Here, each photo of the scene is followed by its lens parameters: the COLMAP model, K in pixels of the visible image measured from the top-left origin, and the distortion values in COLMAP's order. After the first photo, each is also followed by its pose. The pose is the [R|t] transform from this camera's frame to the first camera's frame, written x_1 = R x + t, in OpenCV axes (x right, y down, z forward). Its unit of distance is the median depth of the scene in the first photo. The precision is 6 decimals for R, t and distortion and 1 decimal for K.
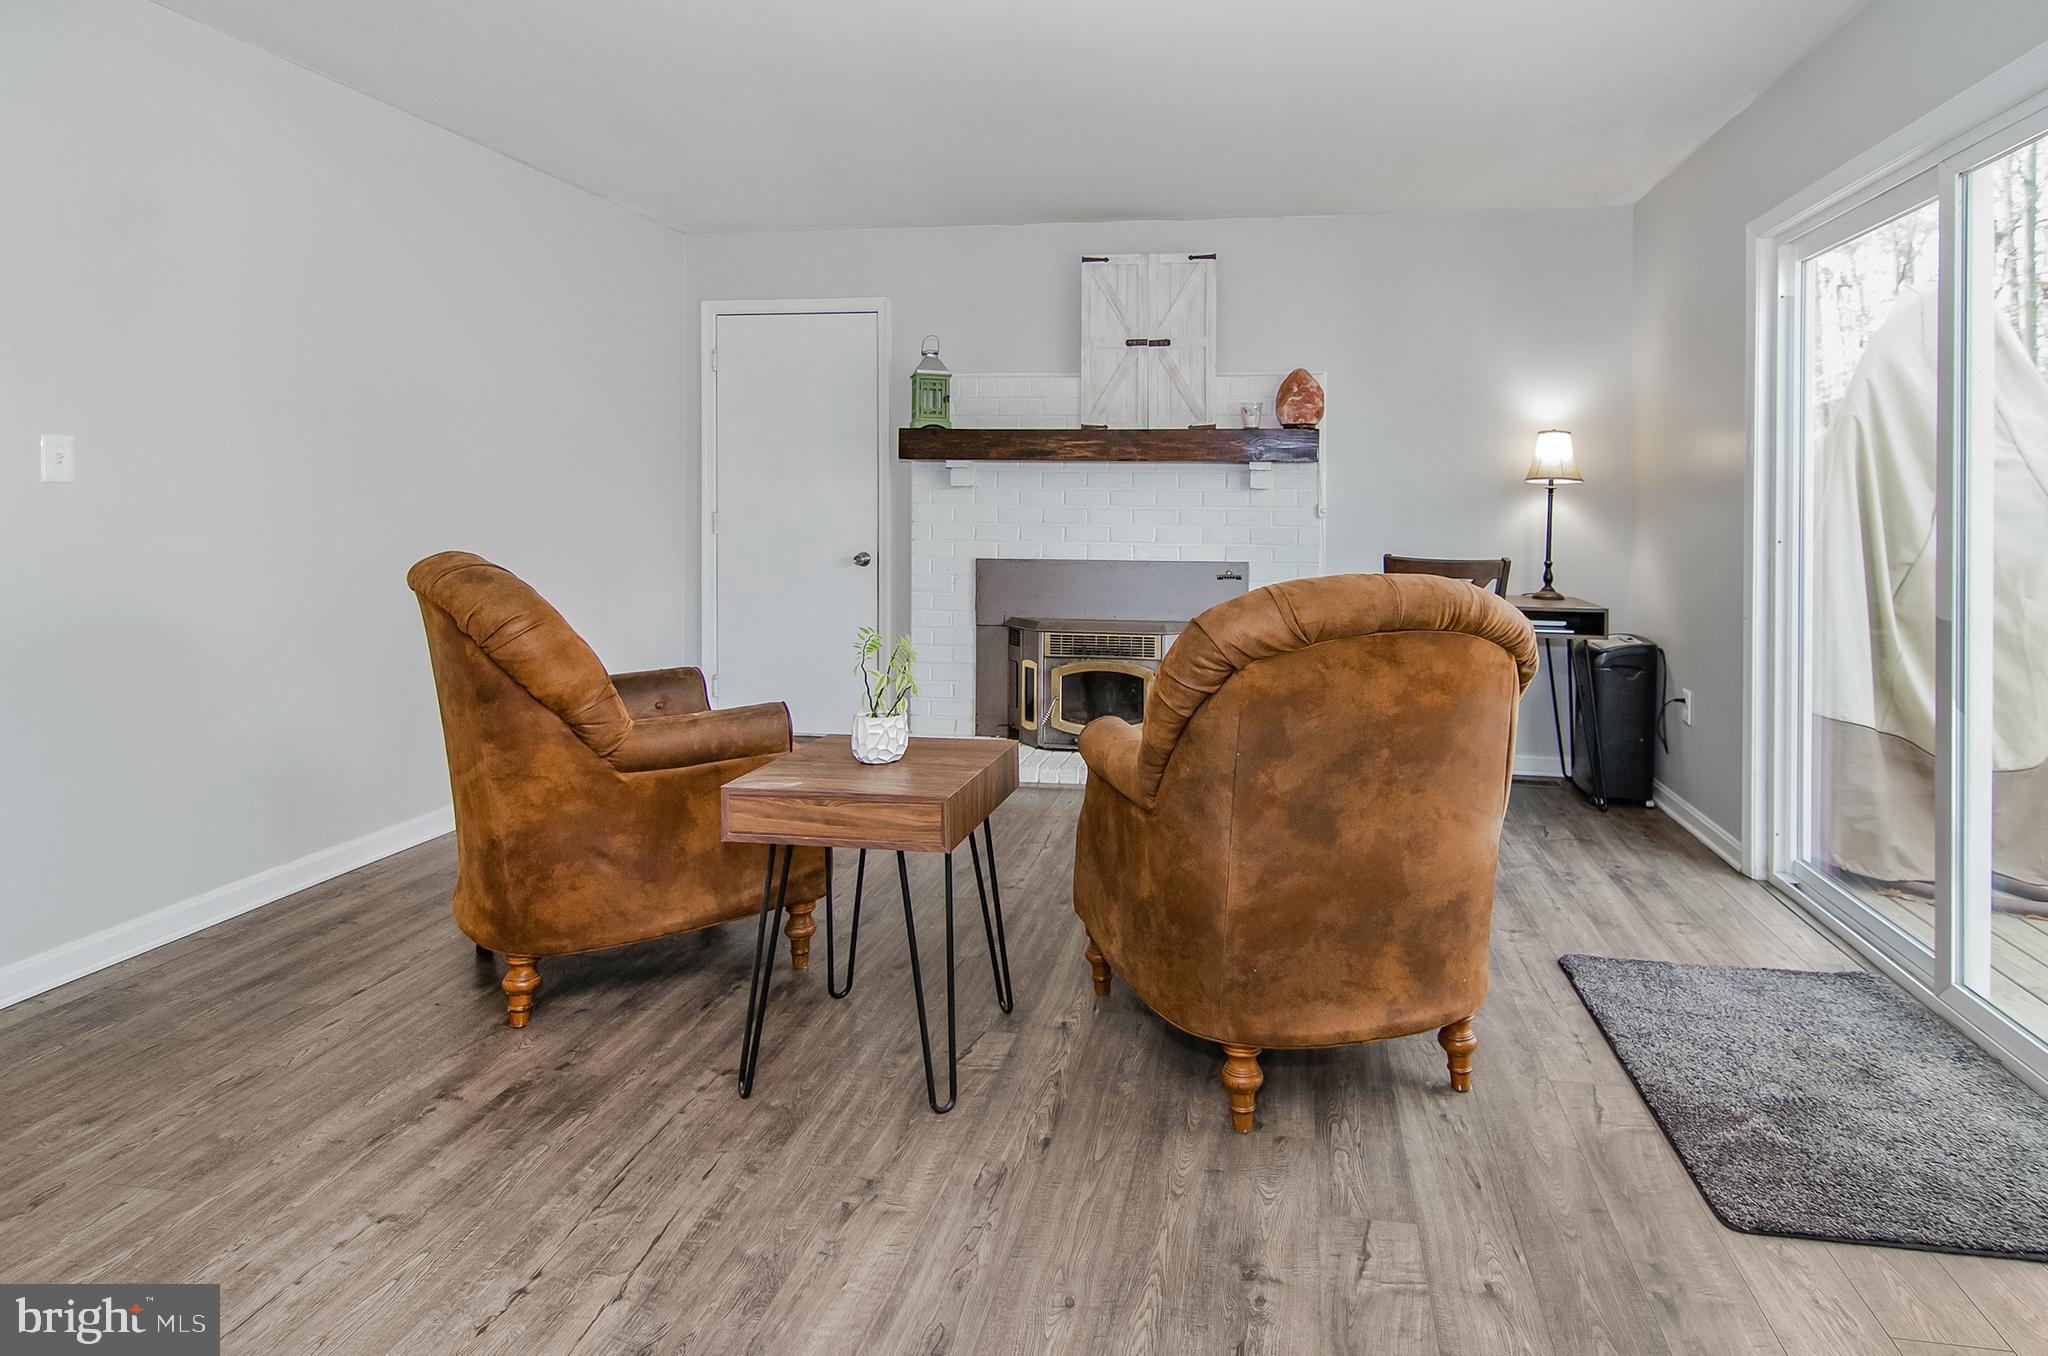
lens RADIAL K [[1012.7, 0, 1024.6], [0, 1012.7, 552.4], [0, 0, 1]] dist [0.004397, -0.000044]
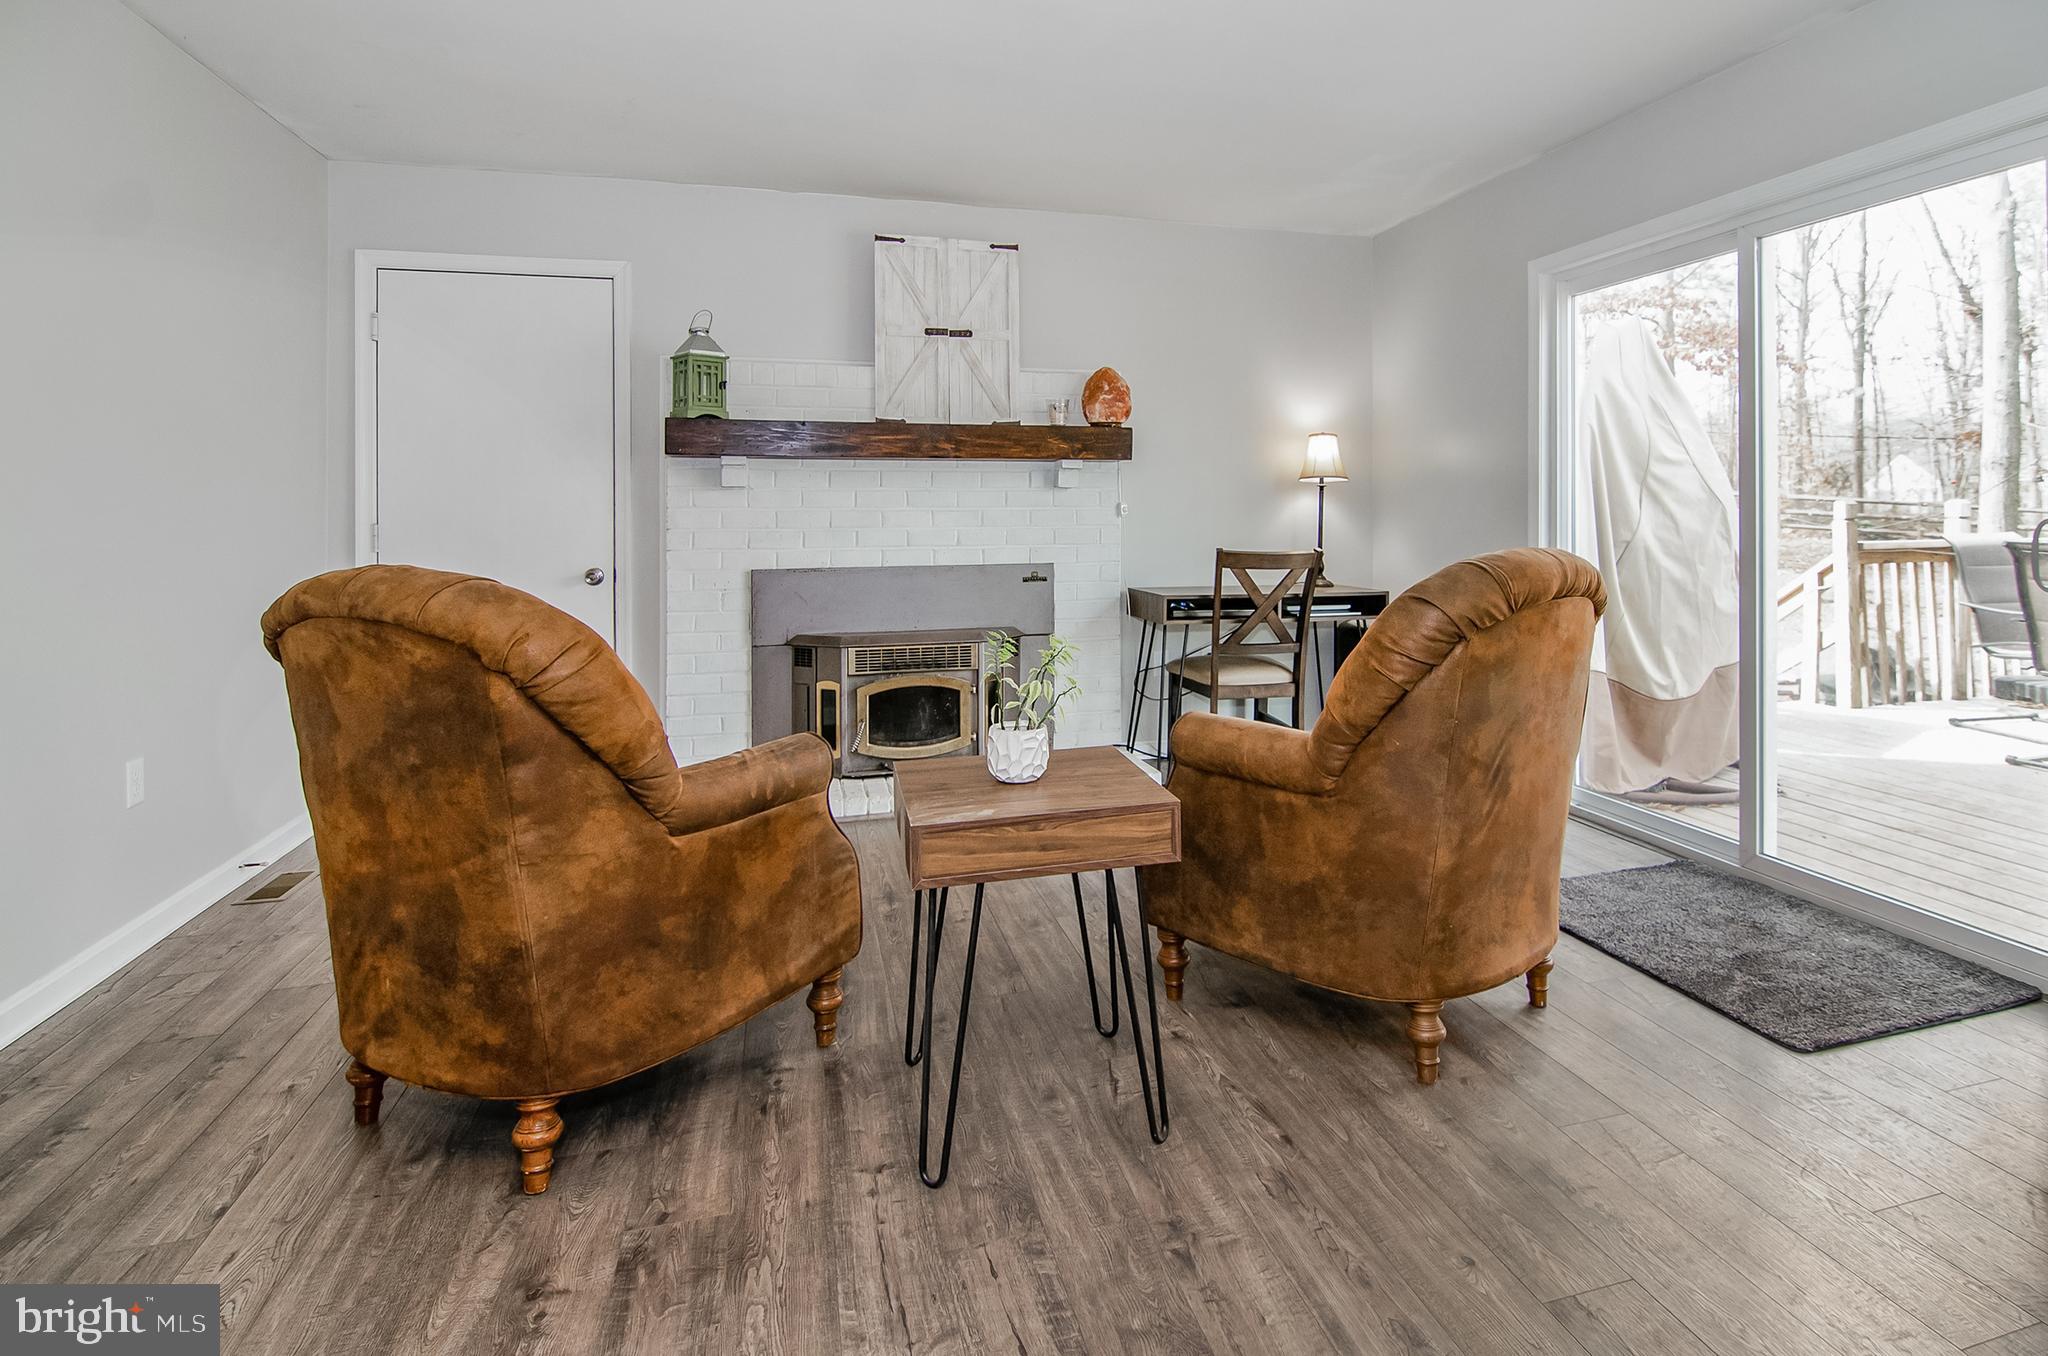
lens RADIAL K [[1076.2, 0, 1071.4], [0, 1076.2, 564.9], [0, 0, 1]] dist [-0.003213, -0.012151]
pose [[0.907911, -0.033425, 0.417829, -0.218755], [0.033778, 0.999408, 0.006552, 0.005656], [-0.417801, 0.008165, 0.908502, 0.053830]]
